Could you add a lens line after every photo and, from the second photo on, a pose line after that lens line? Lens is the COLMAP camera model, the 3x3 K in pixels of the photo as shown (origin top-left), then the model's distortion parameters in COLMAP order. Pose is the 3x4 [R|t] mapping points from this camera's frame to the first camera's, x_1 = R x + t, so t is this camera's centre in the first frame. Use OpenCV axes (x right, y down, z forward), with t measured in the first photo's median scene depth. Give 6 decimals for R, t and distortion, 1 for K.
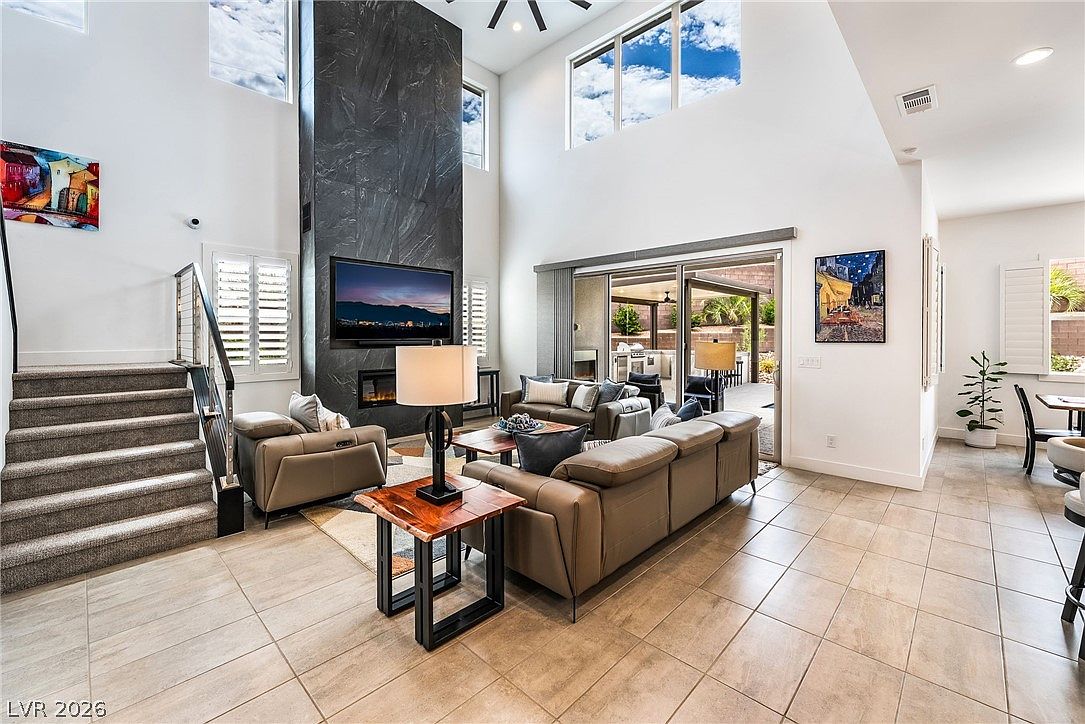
lens RADIAL K [[441.9, 0, 521.9], [0, 441.9, 339.7], [0, 0, 1]] dist [-0.000365, -0.000286]
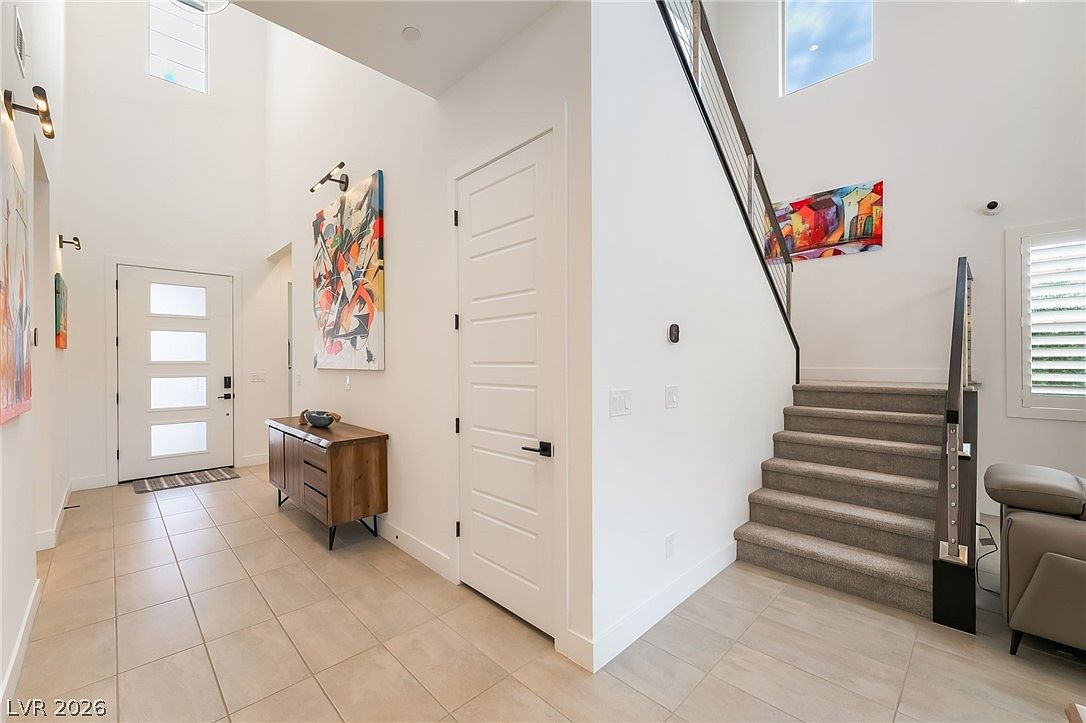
lens RADIAL K [[436.3, 0, 553.3], [0, 436.3, 361.5], [0, 0, 1]] dist [0.000166, -0.000080]
pose [[0.016376, 0.001299, -0.999865, 0.018942], [-0.005240, 0.999986, 0.001214, 0.012162], [0.999852, 0.005220, 0.016382, 0.243186]]
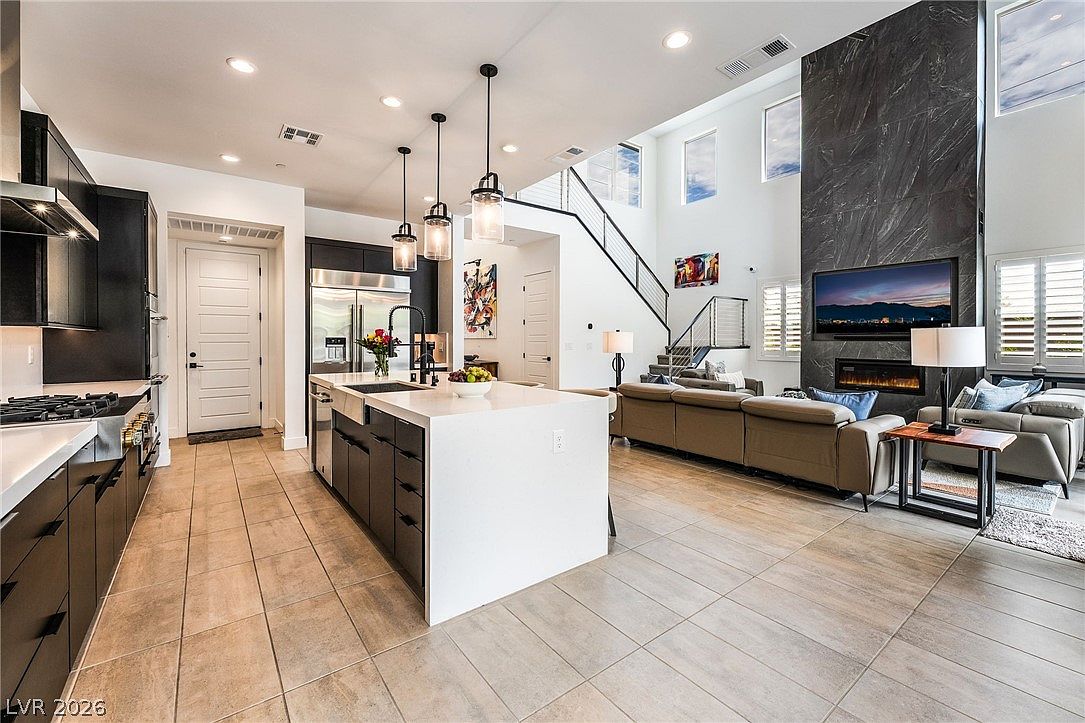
lens RADIAL K [[416.1, 0, 587.8], [0, 416.1, 344.1], [0, 0, 1]] dist [0.000261, 0.000071]
pose [[-0.030694, 0.011133, -0.999467, 1.116081], [-0.009711, 0.999887, 0.011436, 0.029060], [0.999482, 0.010057, -0.030582, 0.435693]]
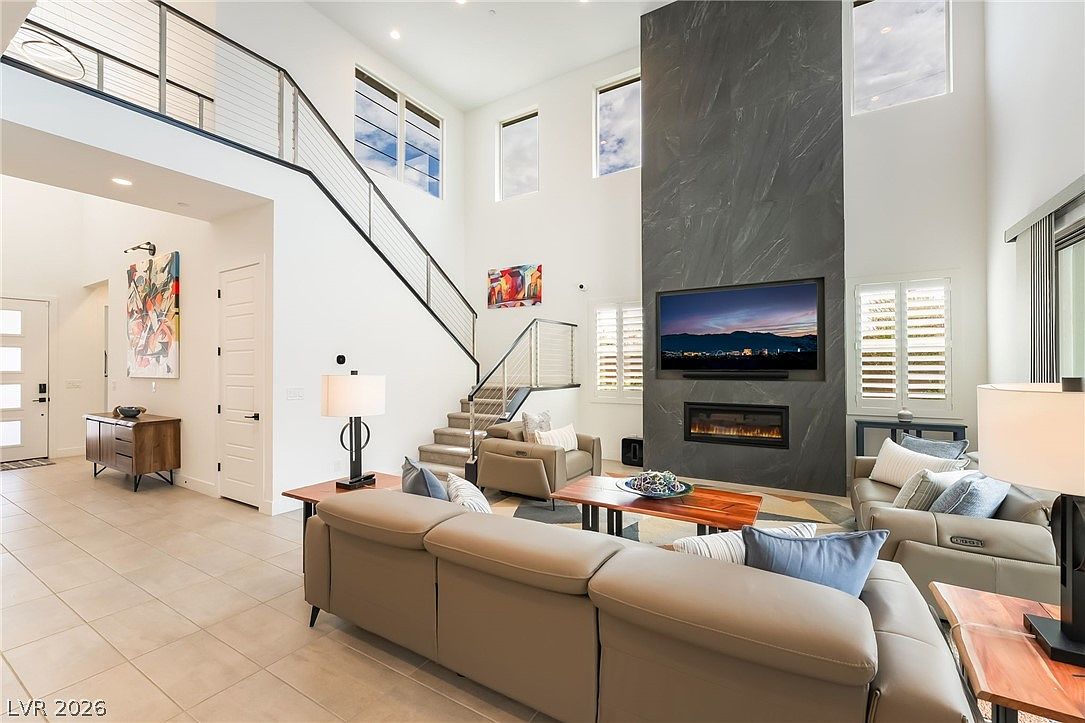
lens RADIAL K [[421.3, 0, 545.0], [0, 421.3, 365.6], [0, 0, 1]] dist [0.001159, -0.000094]
pose [[0.271407, -0.004417, -0.962455, 0.599714], [-0.007900, 0.999946, -0.006817, -0.004038], [0.962432, 0.009453, 0.271357, 0.589651]]
